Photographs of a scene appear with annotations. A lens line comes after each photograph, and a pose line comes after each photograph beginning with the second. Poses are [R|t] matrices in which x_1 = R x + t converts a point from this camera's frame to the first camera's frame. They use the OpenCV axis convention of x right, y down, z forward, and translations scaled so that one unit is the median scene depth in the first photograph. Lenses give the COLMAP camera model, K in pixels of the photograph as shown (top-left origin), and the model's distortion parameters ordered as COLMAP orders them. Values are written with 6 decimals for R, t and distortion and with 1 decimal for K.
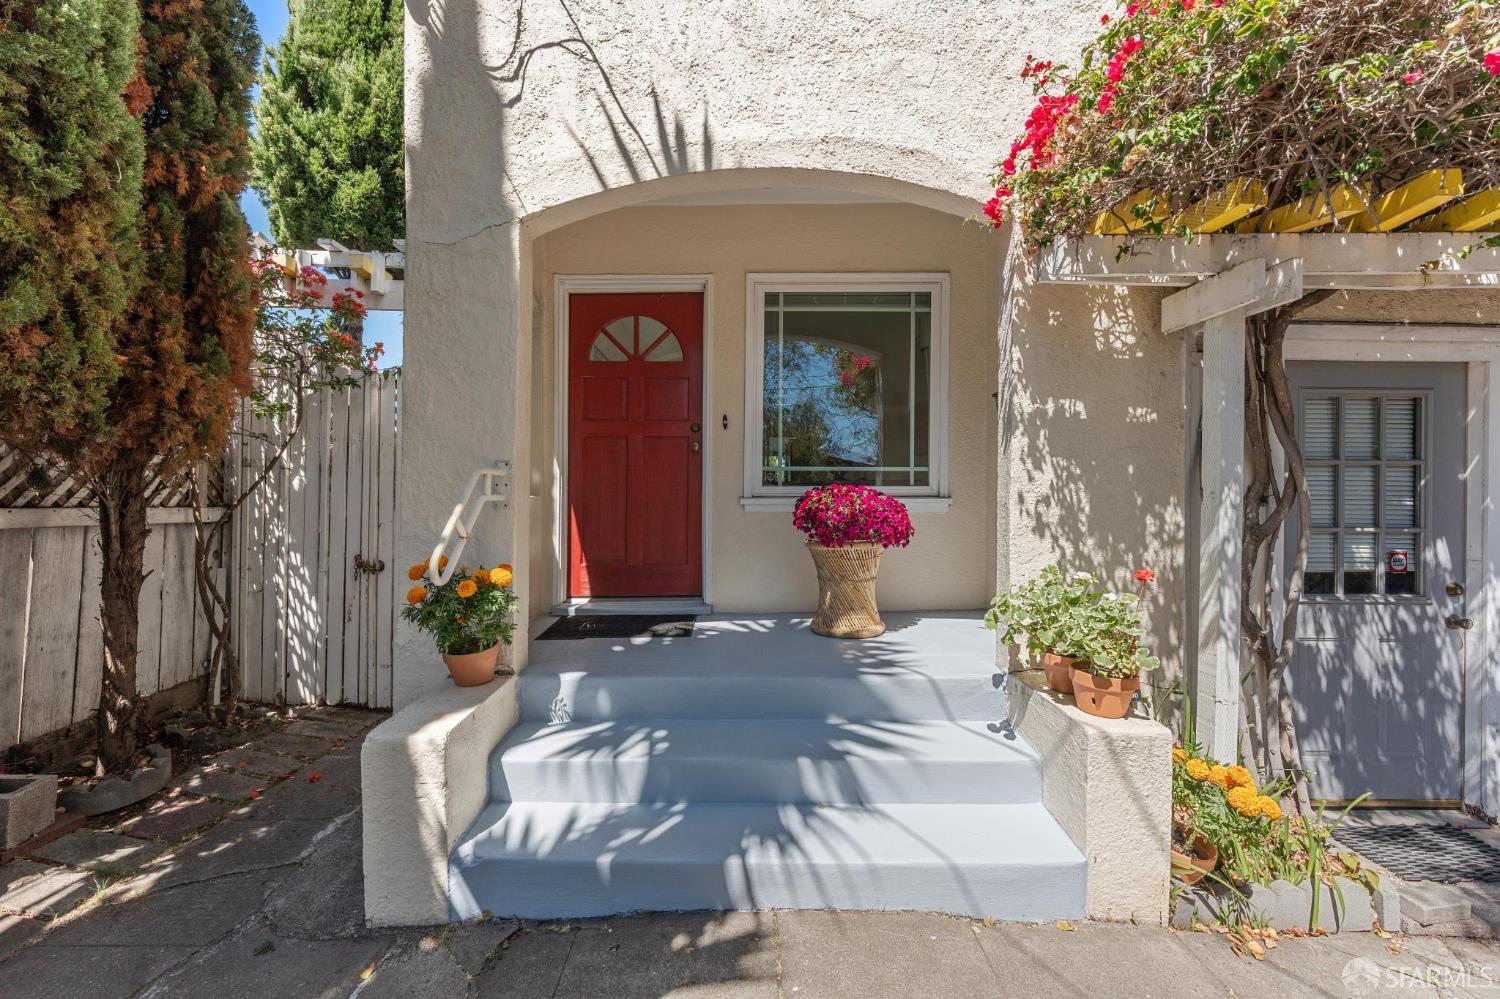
lens RADIAL K [[608.6, 0, 743.0], [0, 608.6, 492.4], [0, 0, 1]] dist [-0.003894, -0.000443]
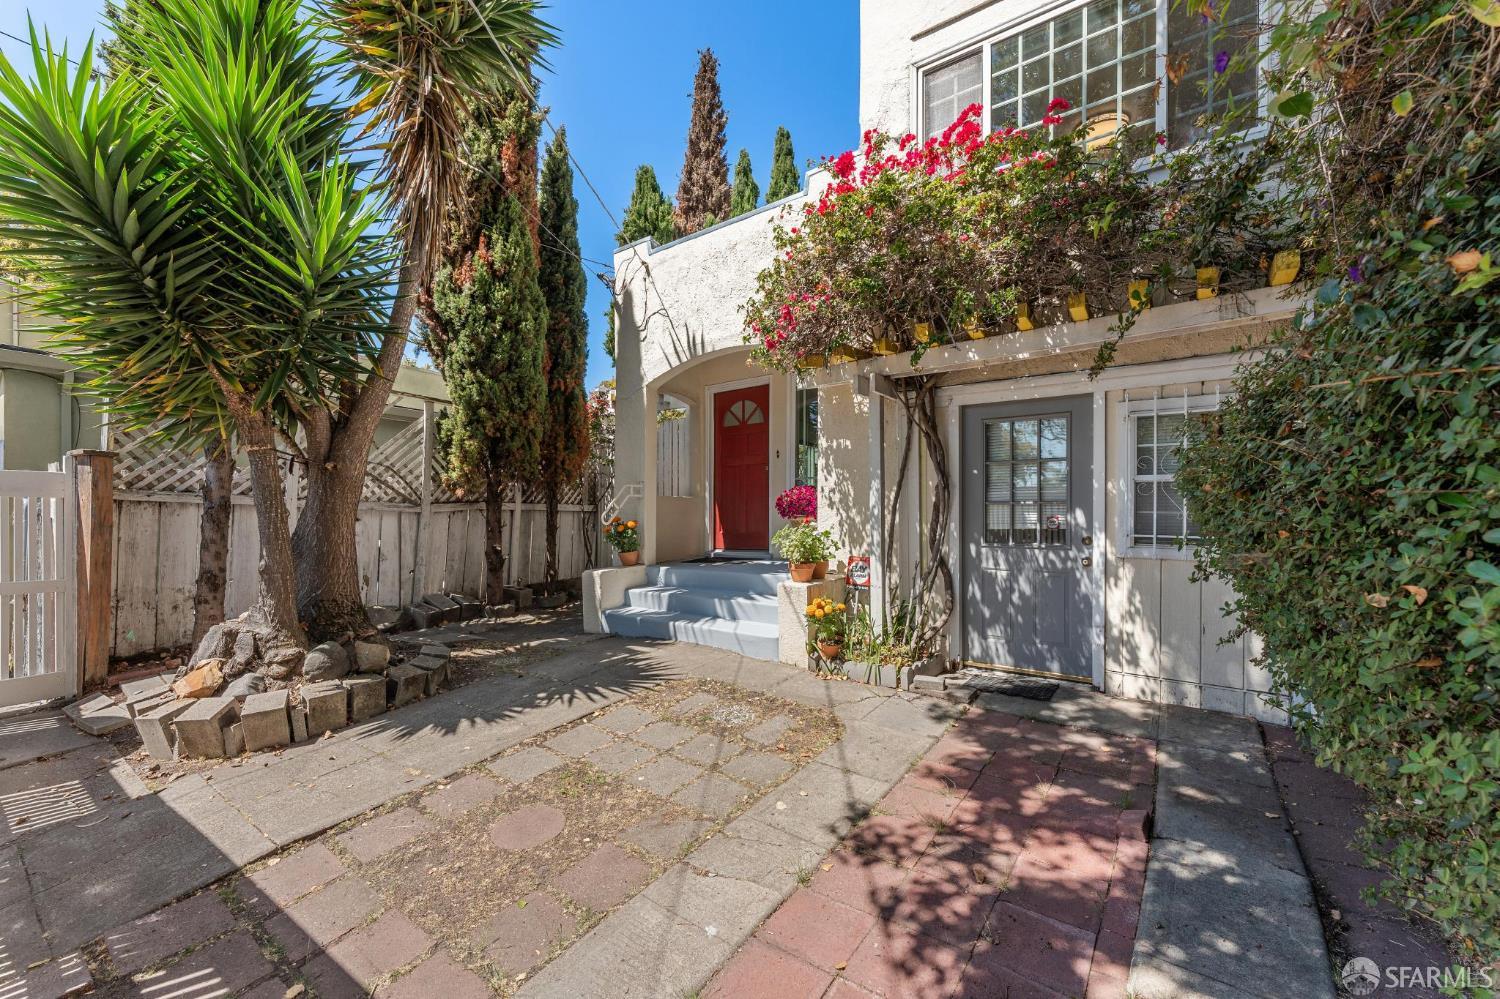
lens RADIAL K [[636.0, 0, 757.8], [0, 636.0, 499.4], [0, 0, 1]] dist [0.000424, -0.000096]
pose [[0.807864, -0.020810, -0.589002, 1.533998], [0.012735, 0.999759, -0.017856, 0.076770], [0.589232, 0.006925, 0.807934, -0.847536]]
